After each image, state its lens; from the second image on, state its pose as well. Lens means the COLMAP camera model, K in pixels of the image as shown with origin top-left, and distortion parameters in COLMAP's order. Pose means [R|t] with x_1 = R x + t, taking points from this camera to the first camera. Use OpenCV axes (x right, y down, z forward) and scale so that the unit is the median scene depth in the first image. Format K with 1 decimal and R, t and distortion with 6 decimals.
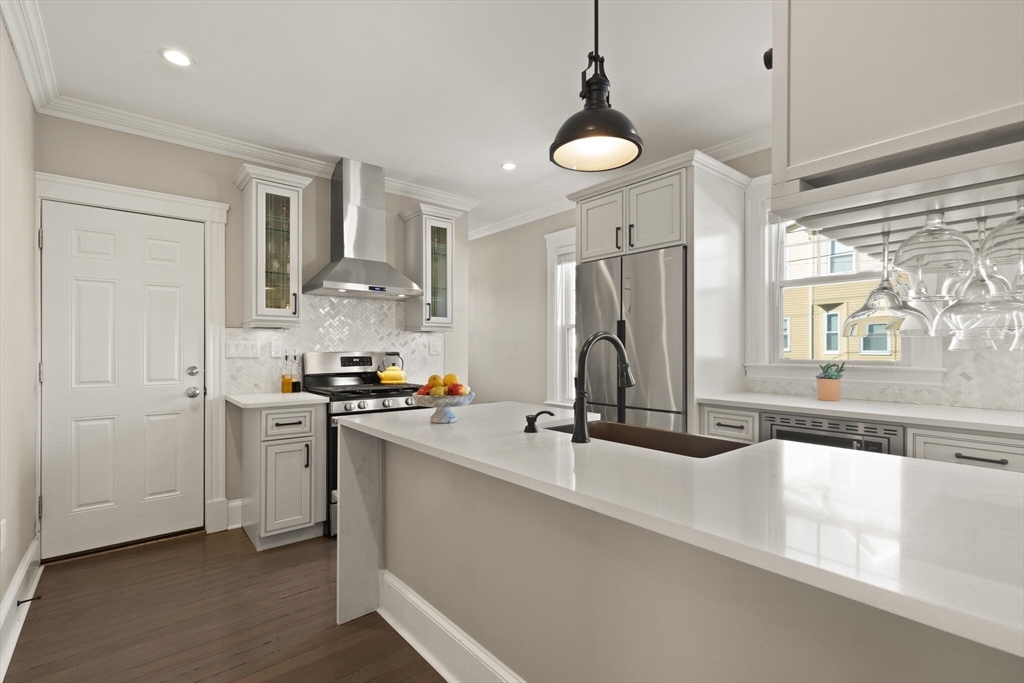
lens RADIAL K [[475.1, 0, 518.4], [0, 475.1, 341.6], [0, 0, 1]] dist [0.001229, -0.000578]
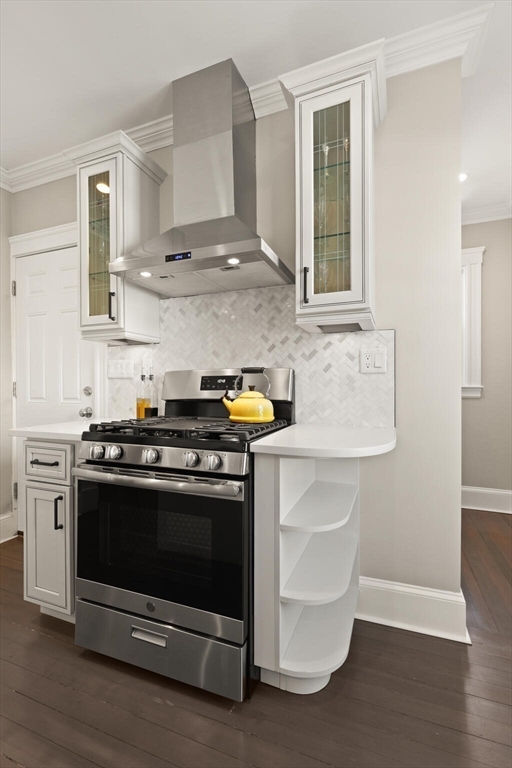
lens RADIAL K [[356.3, 0, 244.0], [0, 356.3, 385.7], [0, 0, 1]] dist [0.001229, -0.000578]
pose [[0.464072, 0.000201, -0.885797, 0.118568], [0.016179, 0.999831, 0.008703, 0.040430], [0.885650, -0.018370, 0.463991, 0.782024]]
